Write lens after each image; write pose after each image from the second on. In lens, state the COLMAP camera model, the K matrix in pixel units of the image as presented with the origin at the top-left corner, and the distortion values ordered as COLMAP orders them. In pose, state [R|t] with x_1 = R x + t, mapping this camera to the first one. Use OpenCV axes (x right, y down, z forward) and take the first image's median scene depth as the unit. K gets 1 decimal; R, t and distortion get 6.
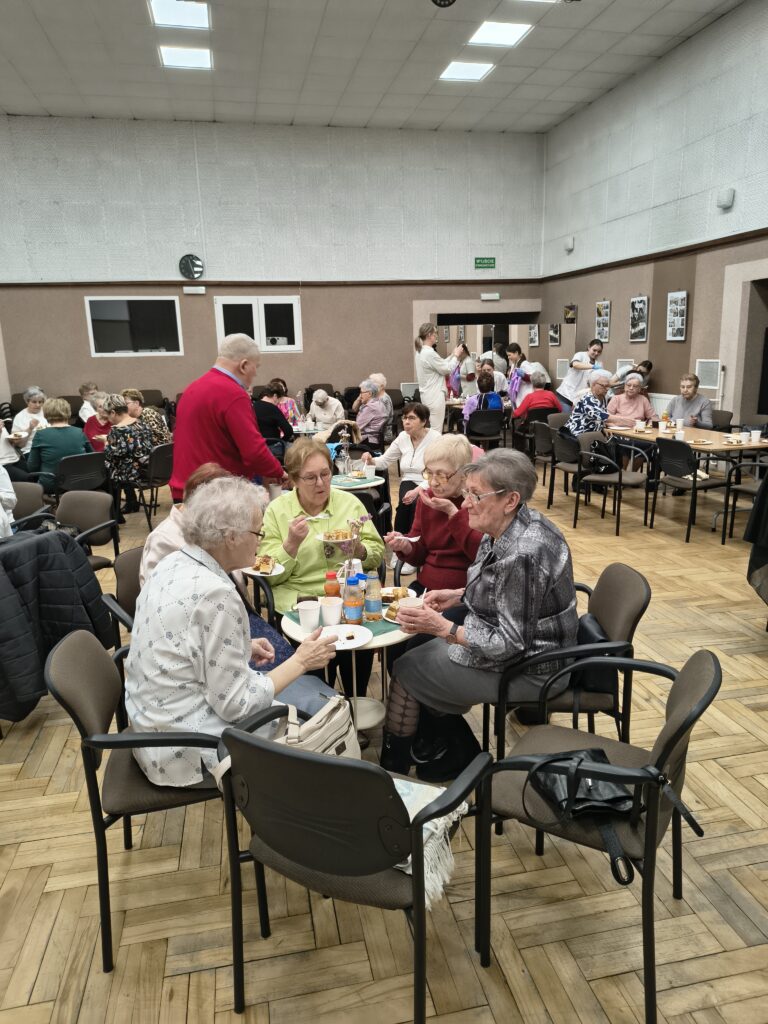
lens RADIAL K [[702.8, 0, 382.3], [0, 702.8, 511.3], [0, 0, 1]] dist [0.032312, -0.023432]
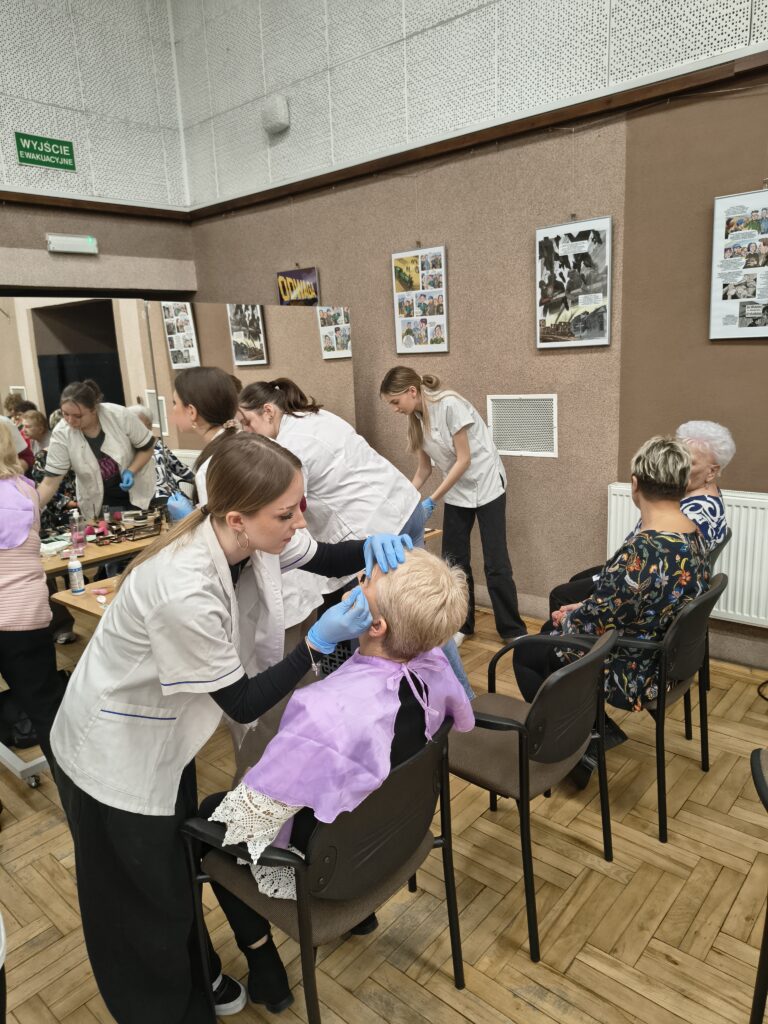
lens RADIAL K [[702.8, 0, 374.9], [0, 702.8, 507.0], [0, 0, 1]] dist [0.032312, -0.023432]
pose [[0.806939, -0.140252, 0.573741, 0.047152], [0.161600, 0.986758, 0.013933, -0.152685], [-0.568098, 0.081473, 0.818918, 0.648526]]
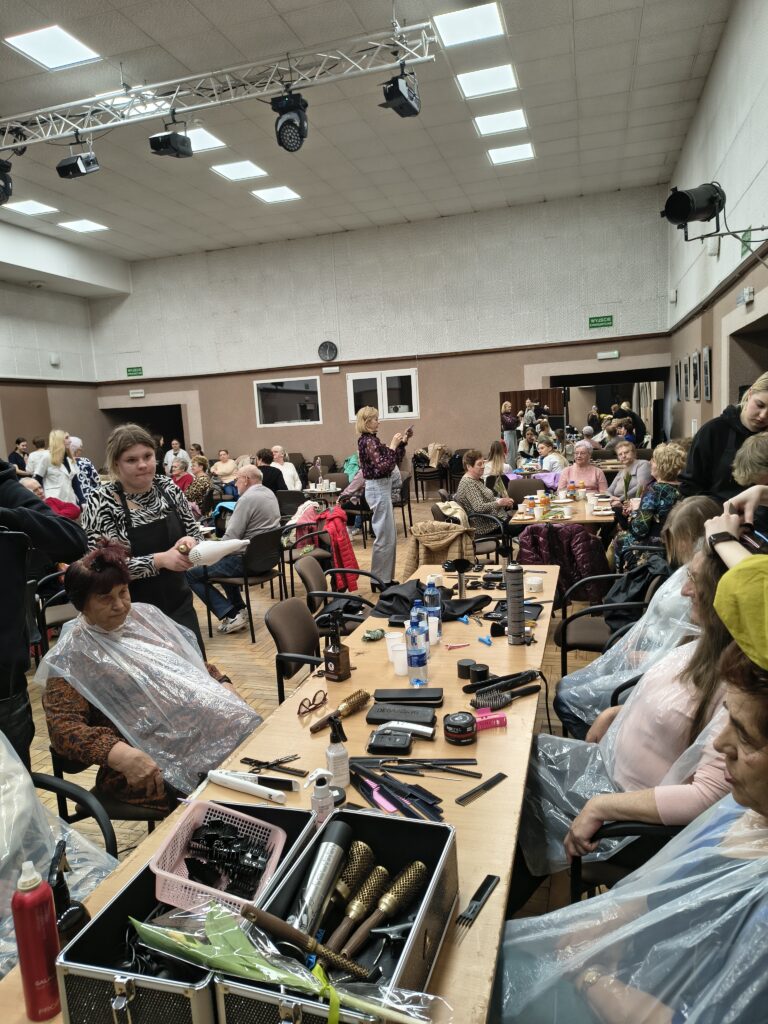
lens RADIAL K [[702.8, 0, 369.1], [0, 702.8, 507.2], [0, 0, 1]] dist [0.032312, -0.023432]
pose [[0.874680, 0.032105, -0.483637, 0.368640], [-0.075601, 0.994628, -0.070702, -0.005423], [0.478769, 0.098405, 0.872408, 0.024844]]
